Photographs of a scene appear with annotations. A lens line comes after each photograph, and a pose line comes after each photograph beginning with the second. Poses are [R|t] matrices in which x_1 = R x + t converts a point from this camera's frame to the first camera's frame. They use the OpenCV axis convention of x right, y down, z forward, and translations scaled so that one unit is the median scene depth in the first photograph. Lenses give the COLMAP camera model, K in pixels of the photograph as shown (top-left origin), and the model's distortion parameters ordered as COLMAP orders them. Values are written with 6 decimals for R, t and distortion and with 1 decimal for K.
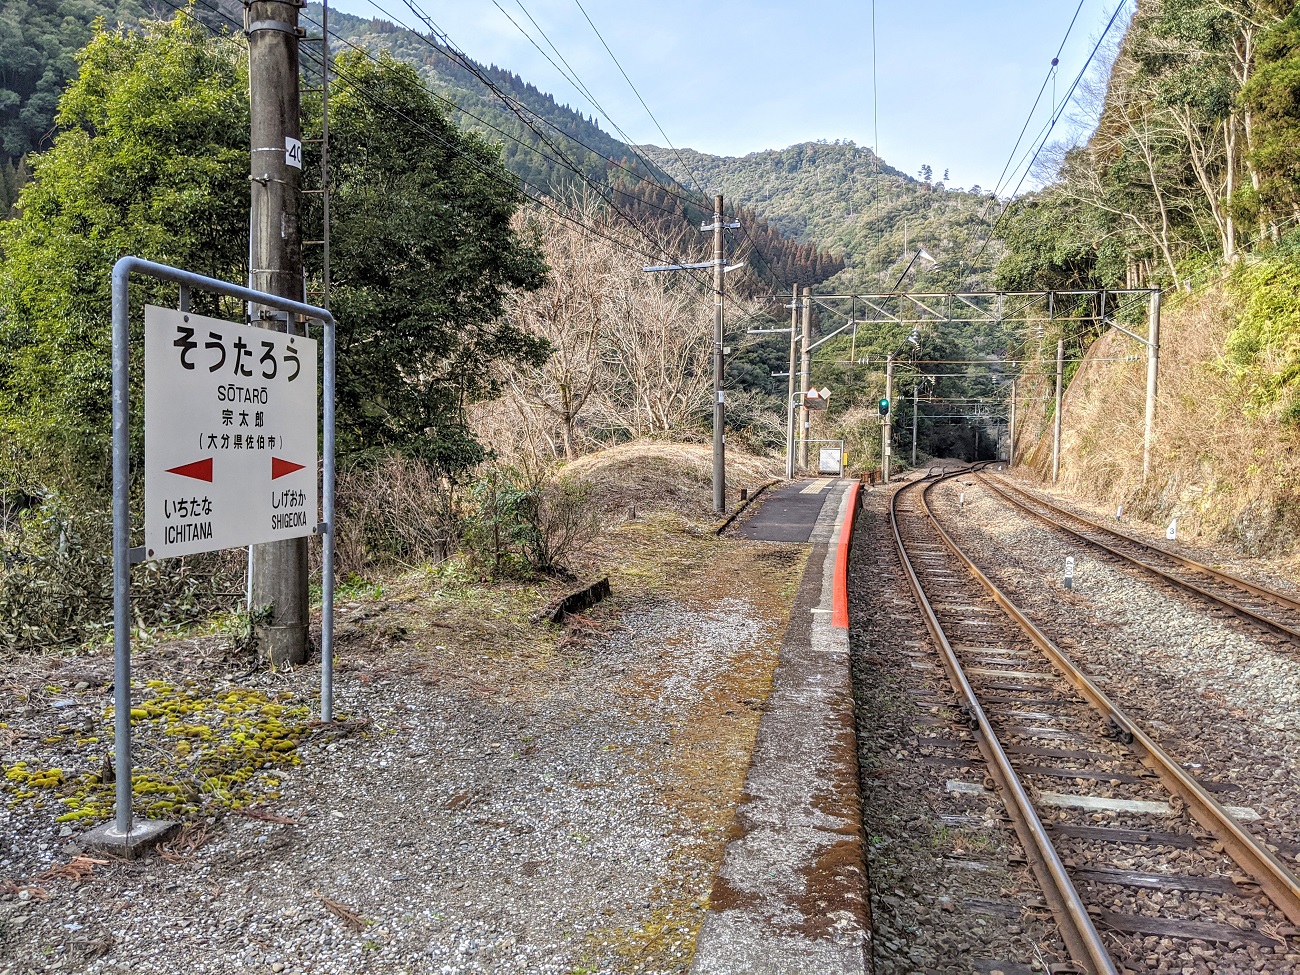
lens RADIAL K [[1025.6, 0, 649.4], [0, 1025.6, 487.5], [0, 0, 1]] dist [0.000558, -0.000246]
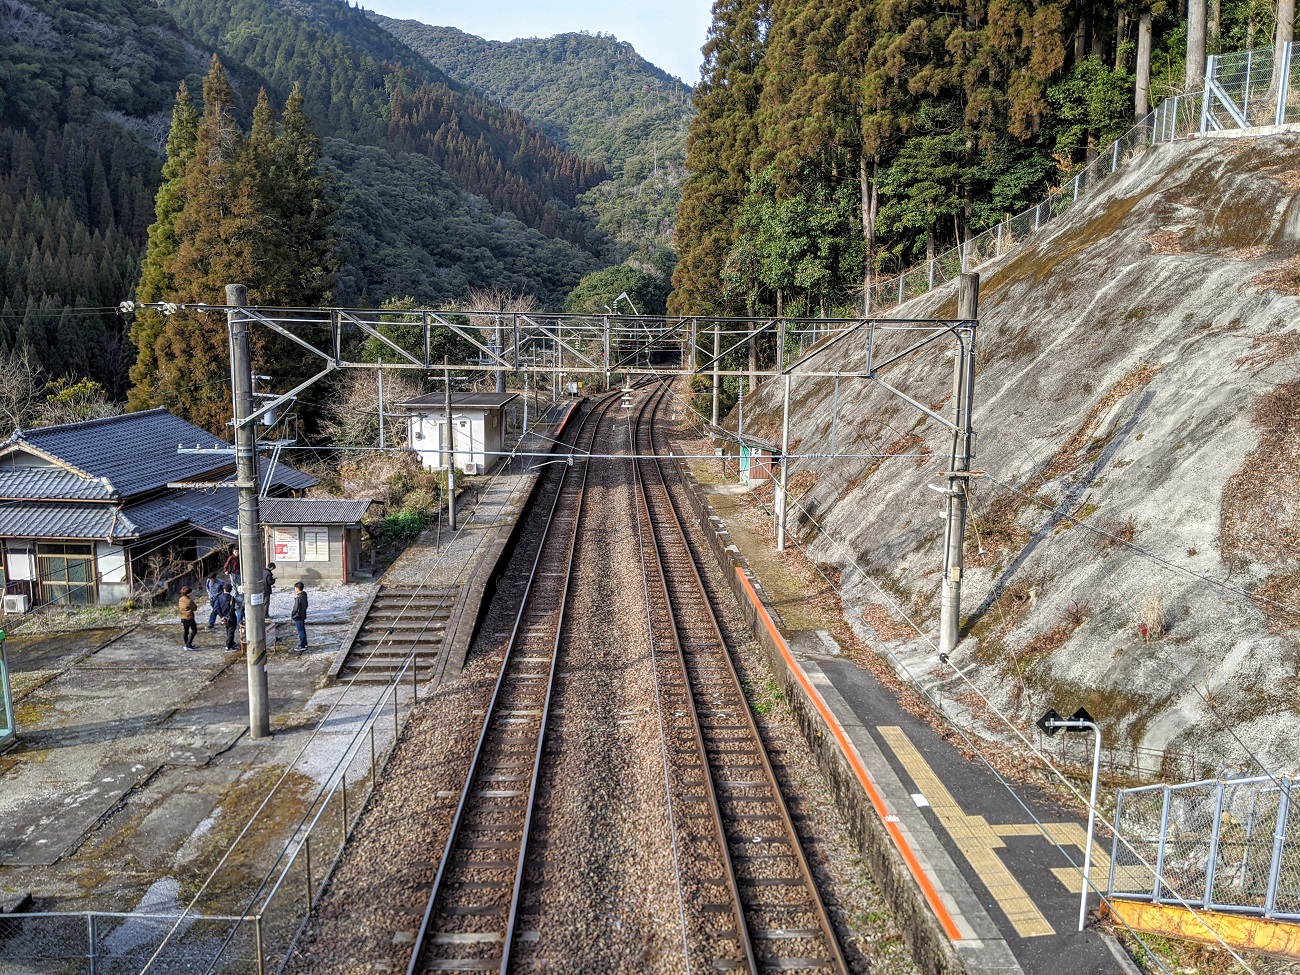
lens RADIAL K [[1025.6, 0, 650.3], [0, 1025.6, 487.8], [0, 0, 1]] dist [0.000558, -0.000246]
pose [[0.975558, -0.038617, 0.216322, -0.021089], [0.013017, 0.992864, 0.118542, -0.008294], [-0.219356, -0.112829, 0.969099, -0.164133]]
